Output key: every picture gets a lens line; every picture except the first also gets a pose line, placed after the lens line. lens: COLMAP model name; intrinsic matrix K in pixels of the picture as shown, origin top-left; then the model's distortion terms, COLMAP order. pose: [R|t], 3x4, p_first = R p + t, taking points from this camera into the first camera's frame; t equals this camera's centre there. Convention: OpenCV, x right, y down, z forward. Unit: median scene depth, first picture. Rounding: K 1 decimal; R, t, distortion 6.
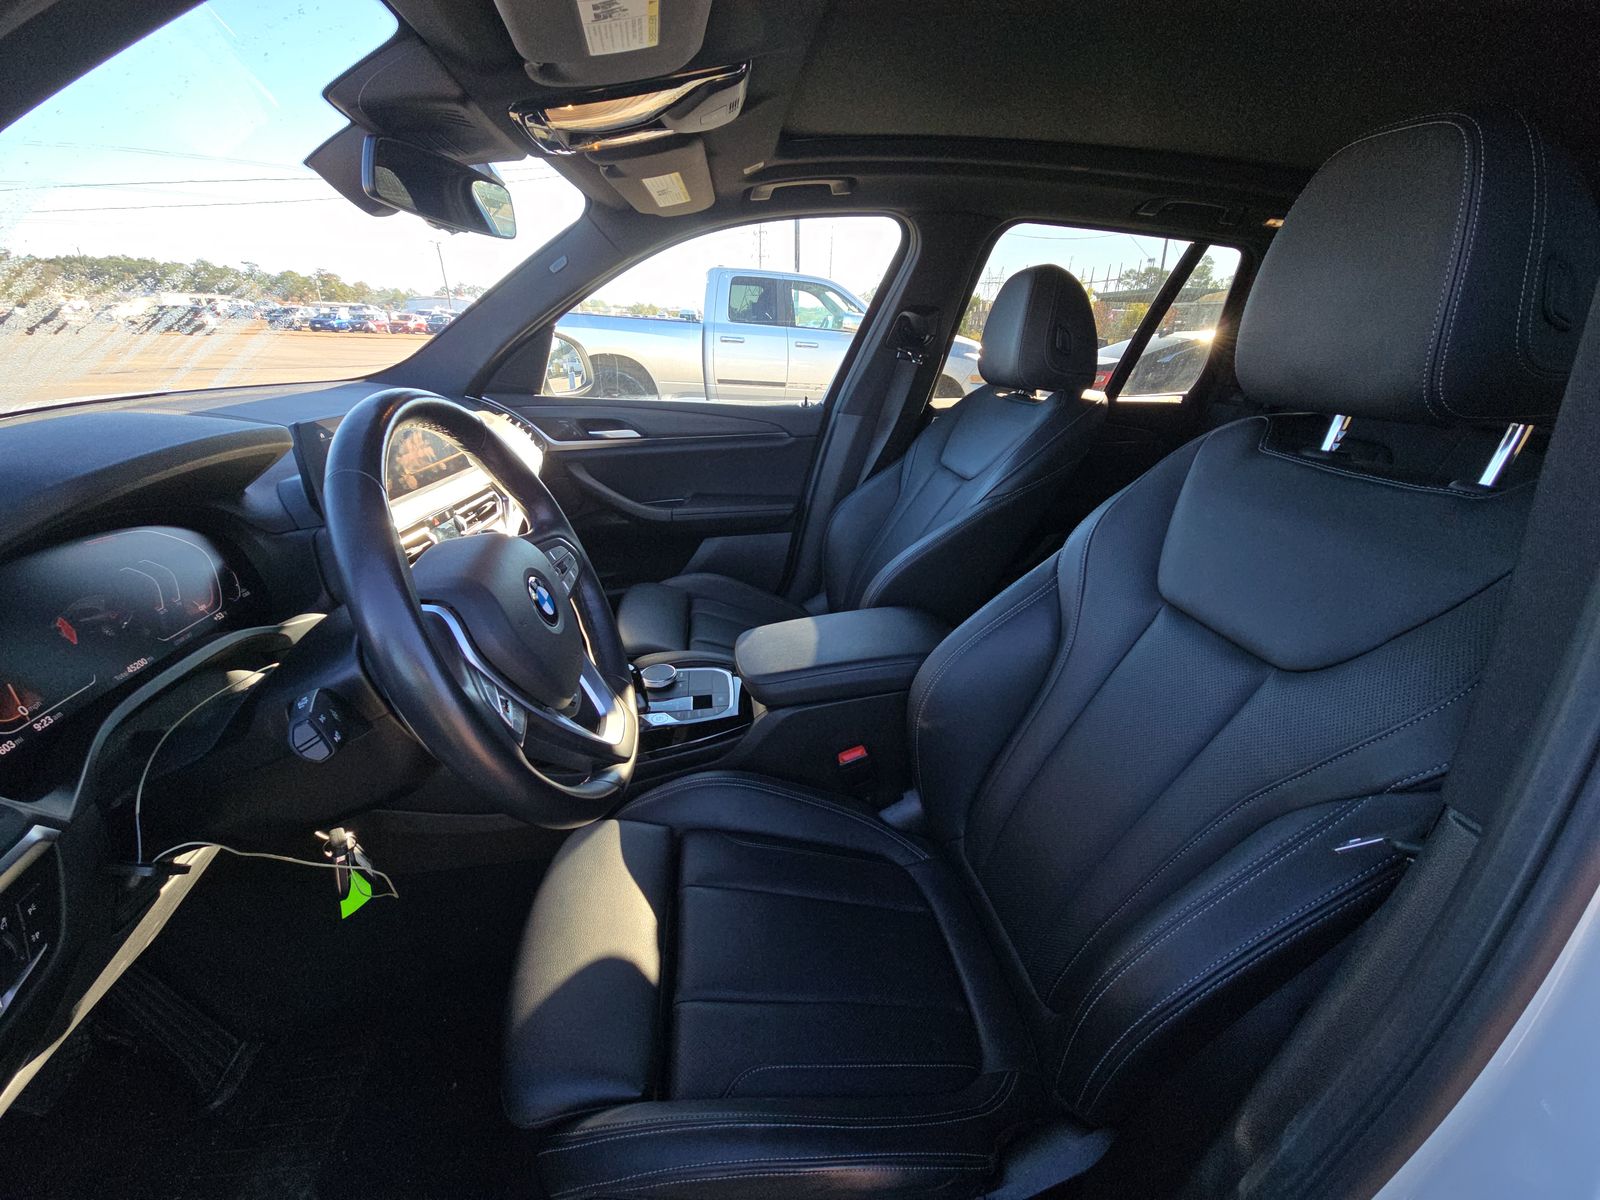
lens RADIAL K [[644.5, 0, 800.0], [0, 644.5, 600.0], [0, 0, 1]] dist [0.002564, 0.000157]
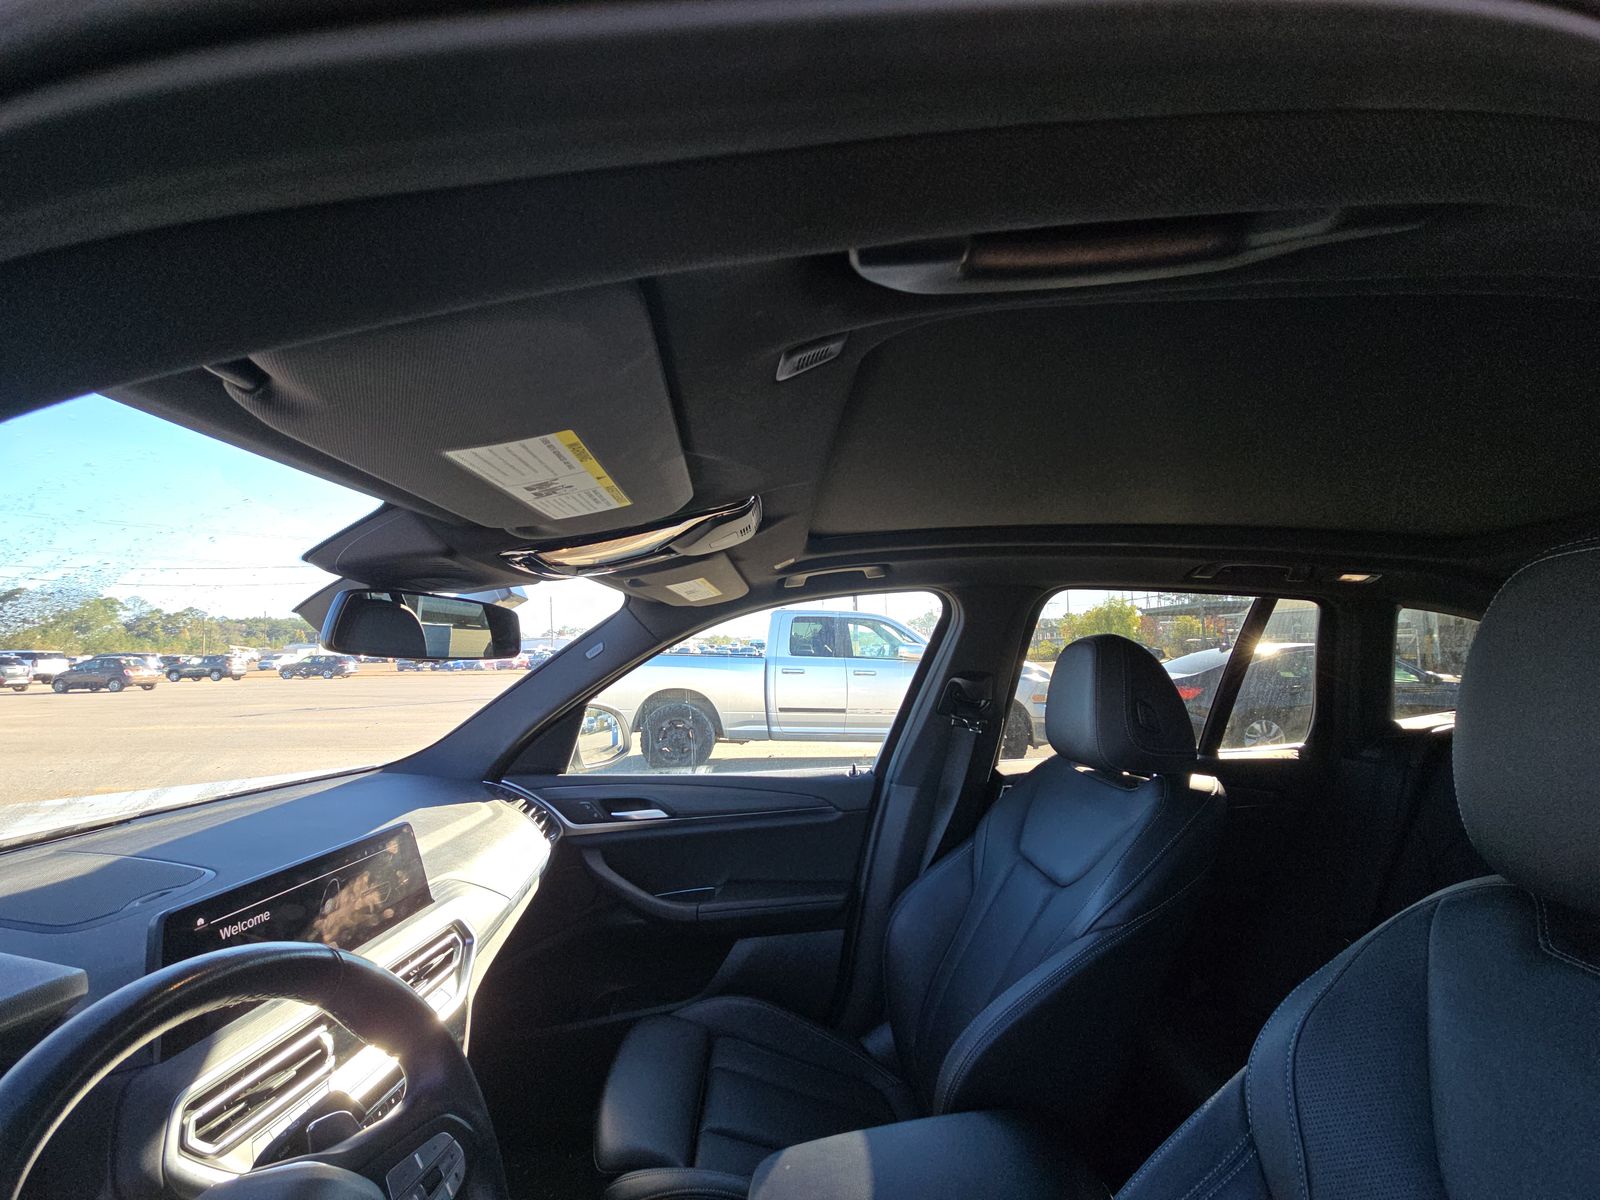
lens RADIAL K [[646.5, 0, 800.0], [0, 646.5, 600.0], [0, 0, 1]] dist [0.001109, -0.003738]
pose [[0.994835, -0.048108, -0.089377, 0.028119], [0.001551, 0.887651, -0.460513, -0.112127], [0.101490, 0.457996, 0.883142, 0.100508]]
